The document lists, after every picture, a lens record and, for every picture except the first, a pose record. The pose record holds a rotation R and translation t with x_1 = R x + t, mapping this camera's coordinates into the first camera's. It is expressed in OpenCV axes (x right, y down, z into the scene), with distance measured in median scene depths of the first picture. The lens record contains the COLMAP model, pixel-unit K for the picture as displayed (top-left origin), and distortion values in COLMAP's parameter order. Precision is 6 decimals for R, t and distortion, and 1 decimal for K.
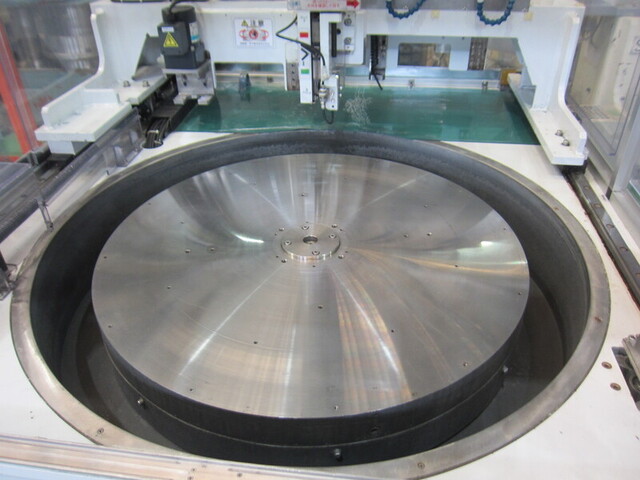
lens RADIAL K [[533.3, 0, 321.4], [0, 533.3, 238.7], [0, 0, 1]] dist [-0.054478, 0.012902]
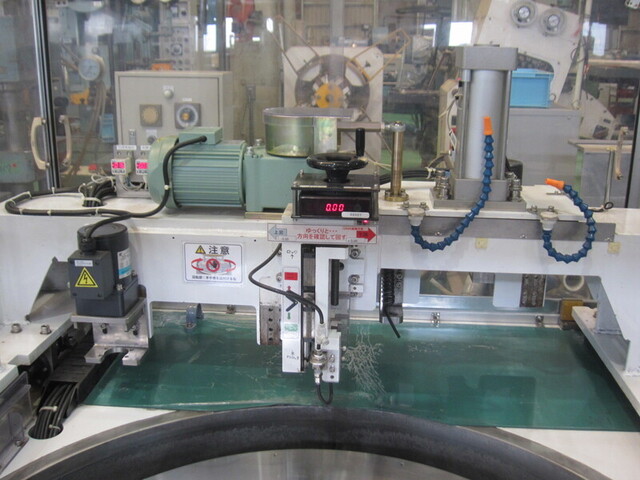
lens RADIAL K [[693.2, 0, 318.9], [0, 693.2, 238.7], [0, 0, 1]] dist [-0.077492, 0.000000]
pose [[0.998757, 0.014348, 0.047734, -0.036459], [0.000870, 0.952511, -0.304503, -0.150896], [-0.049837, 0.304166, 0.951314, 0.147000]]
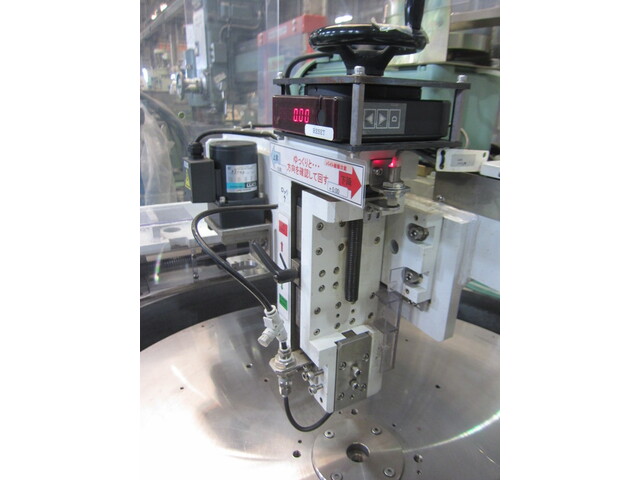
lens RADIAL K [[391.8, 0, 319.7], [0, 391.8, 241.1], [0, 0, 1]] dist [0.000551, 0.000015]
pose [[0.615563, 0.311360, -0.723973, 0.207110], [-0.482184, 0.875430, -0.033483, -0.344094], [0.623362, 0.369699, 0.689015, 0.723498]]
